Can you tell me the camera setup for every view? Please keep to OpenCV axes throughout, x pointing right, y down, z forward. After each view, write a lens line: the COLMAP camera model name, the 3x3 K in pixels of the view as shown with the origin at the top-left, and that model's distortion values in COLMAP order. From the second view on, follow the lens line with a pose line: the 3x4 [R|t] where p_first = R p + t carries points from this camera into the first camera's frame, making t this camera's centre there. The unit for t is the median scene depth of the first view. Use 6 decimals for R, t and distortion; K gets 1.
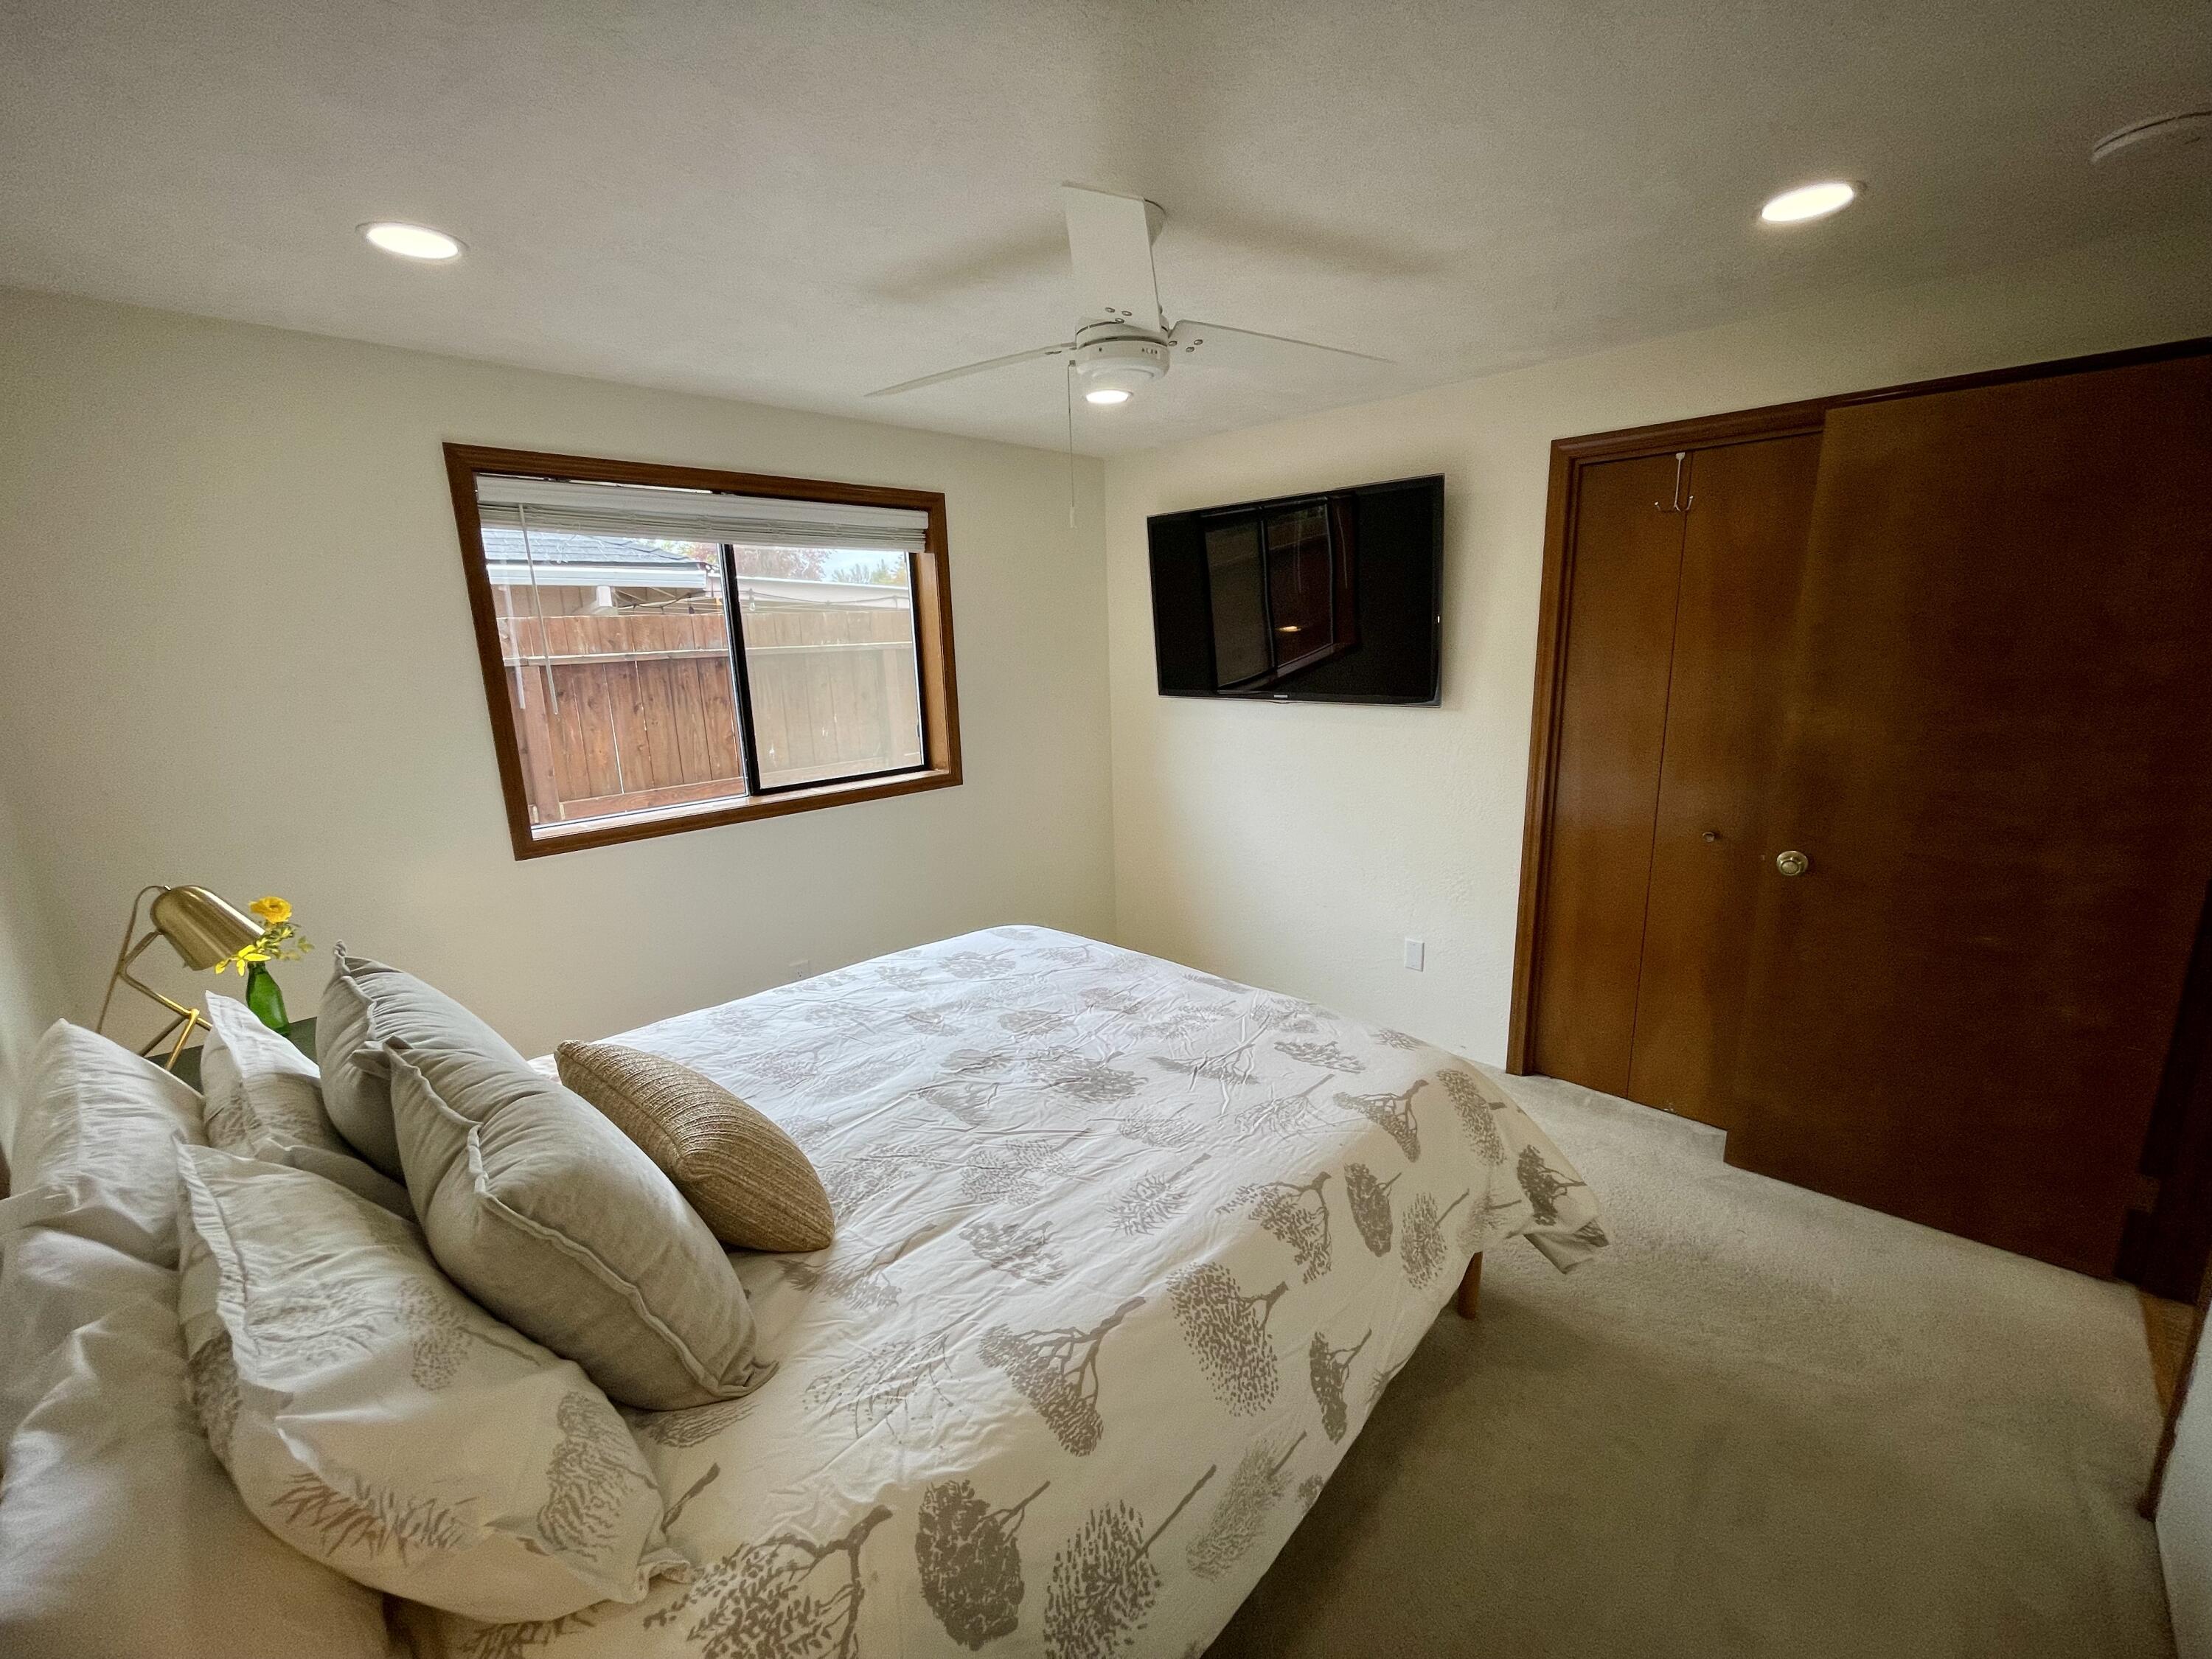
lens RADIAL K [[892.7, 0, 1101.7], [0, 892.7, 830.5], [0, 0, 1]] dist [0.000362, -0.000272]
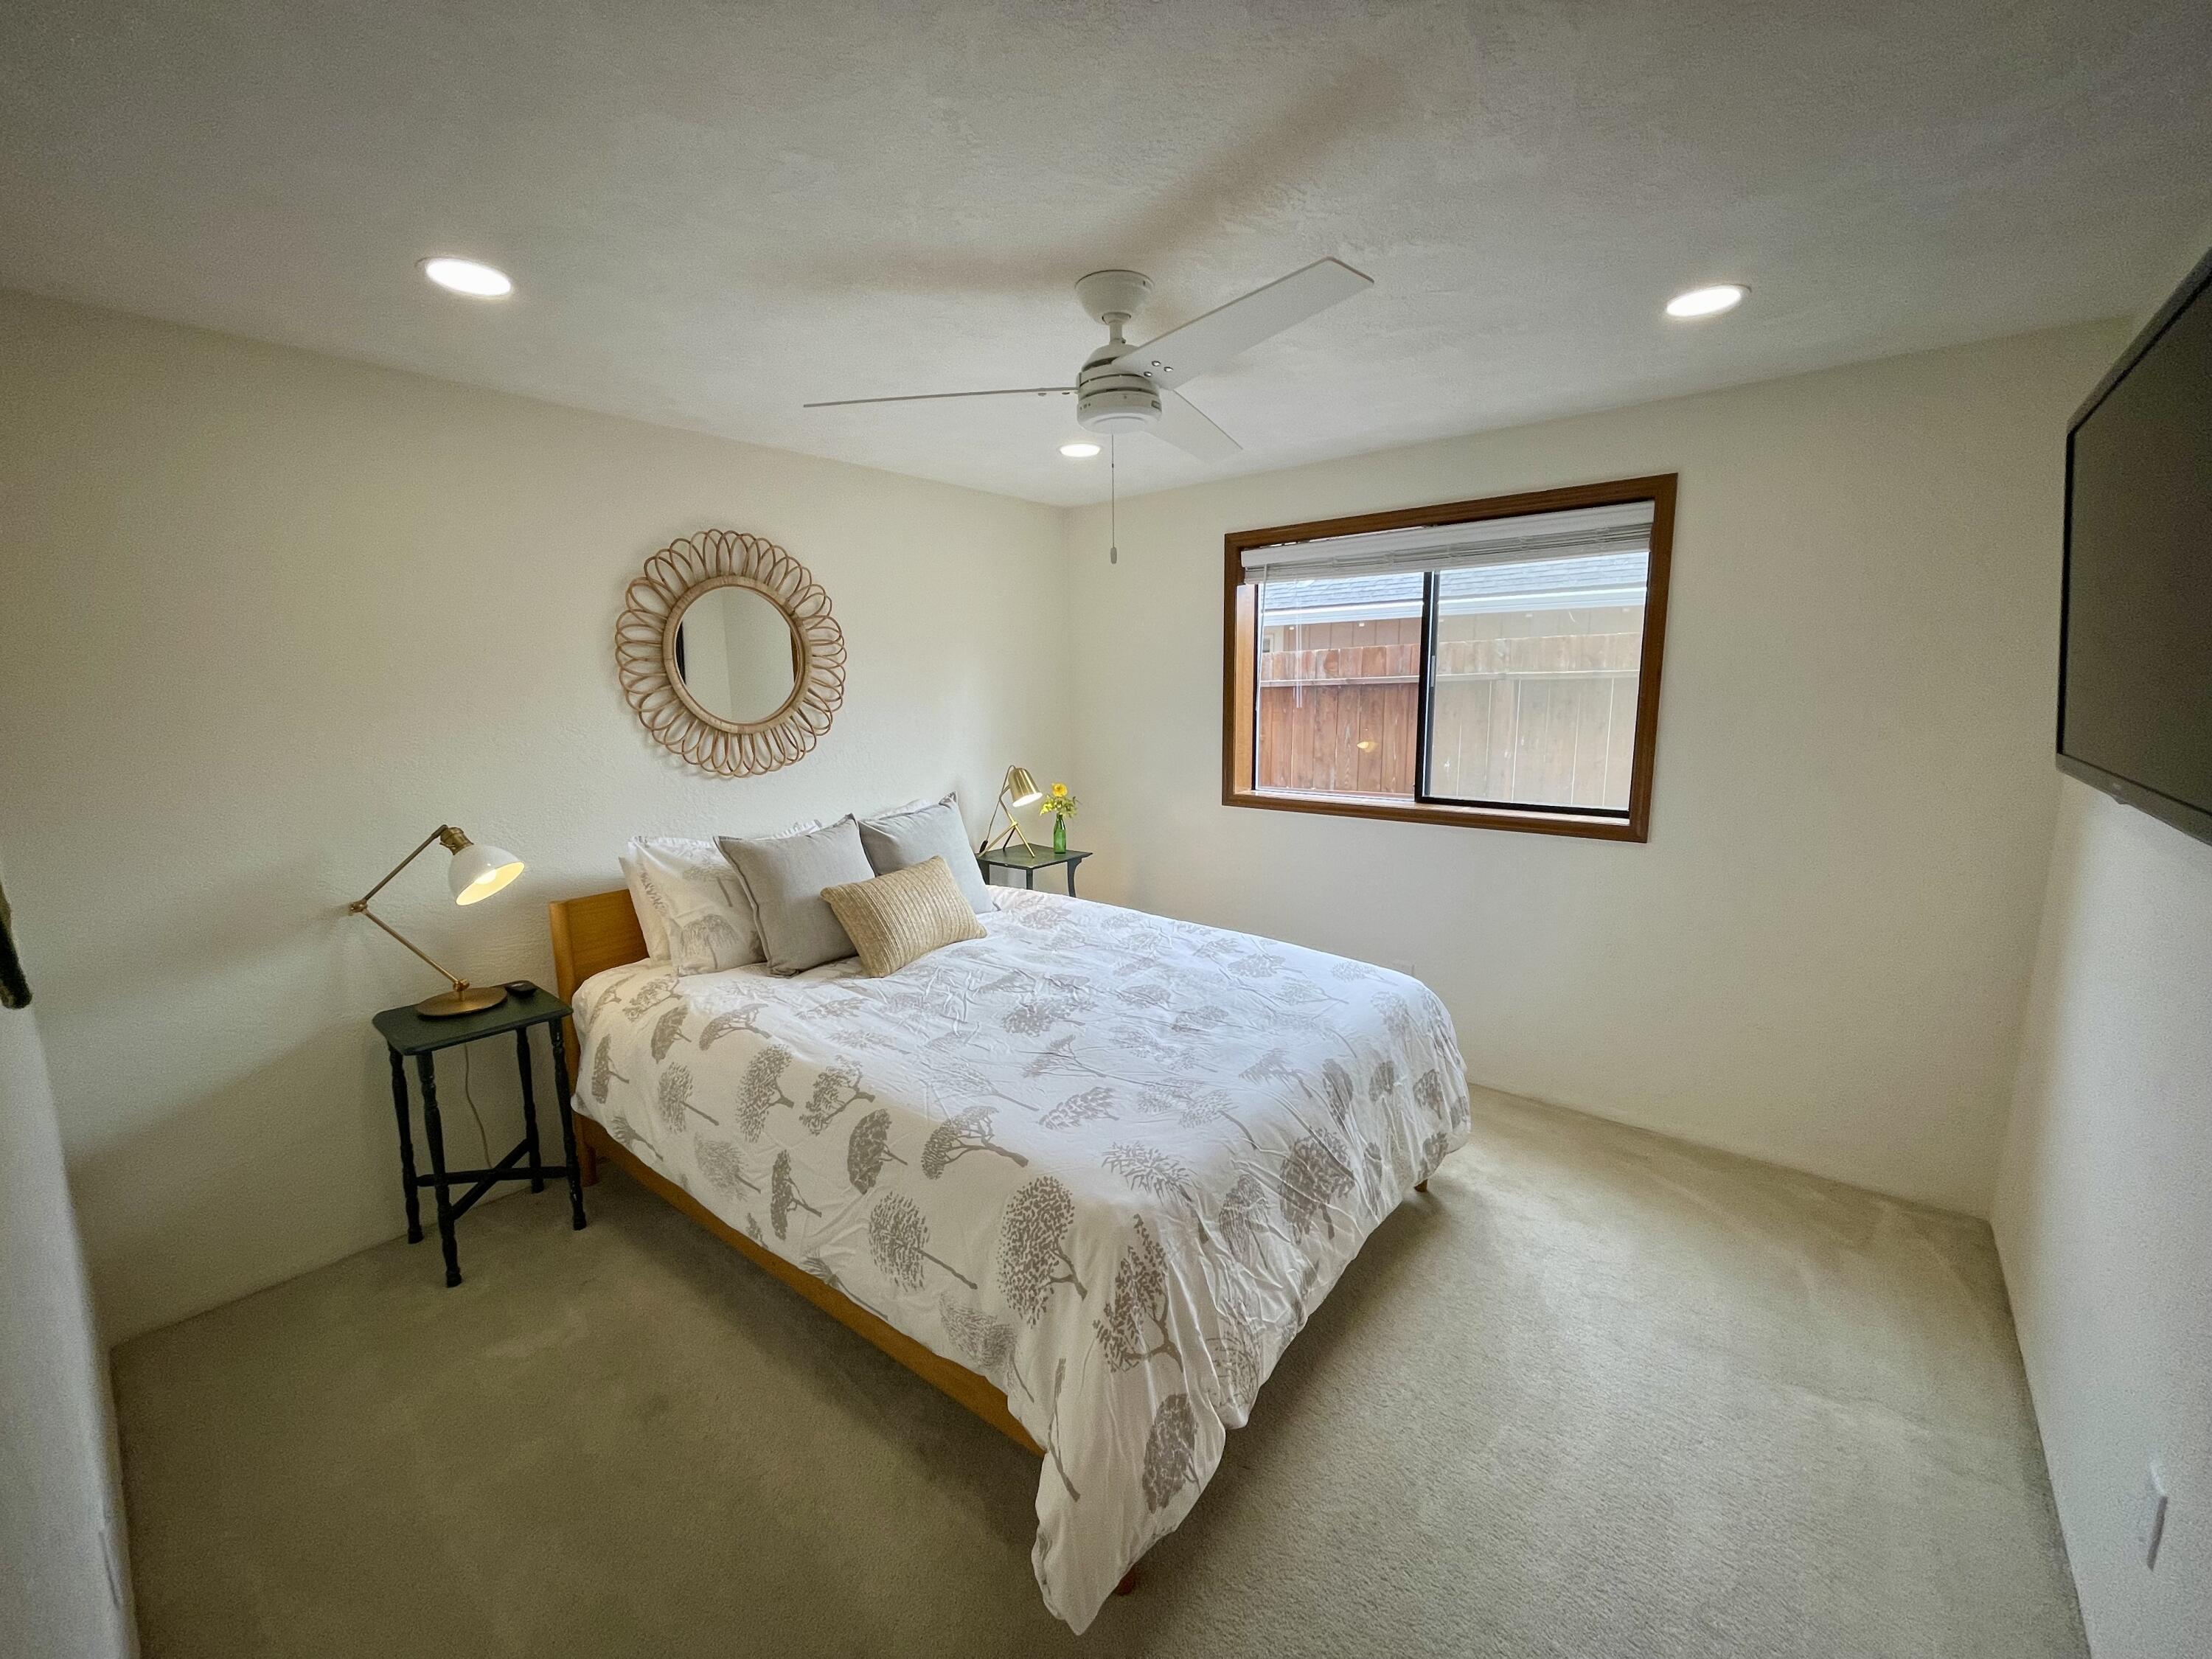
lens RADIAL K [[892.7, 0, 1101.7], [0, 892.7, 830.5], [0, 0, 1]] dist [0.000362, -0.000272]
pose [[0.086088, 0.191152, -0.977778, 0.984438], [-0.207845, 0.963273, 0.170016, -0.168323], [0.974366, 0.188589, 0.122656, 0.764689]]
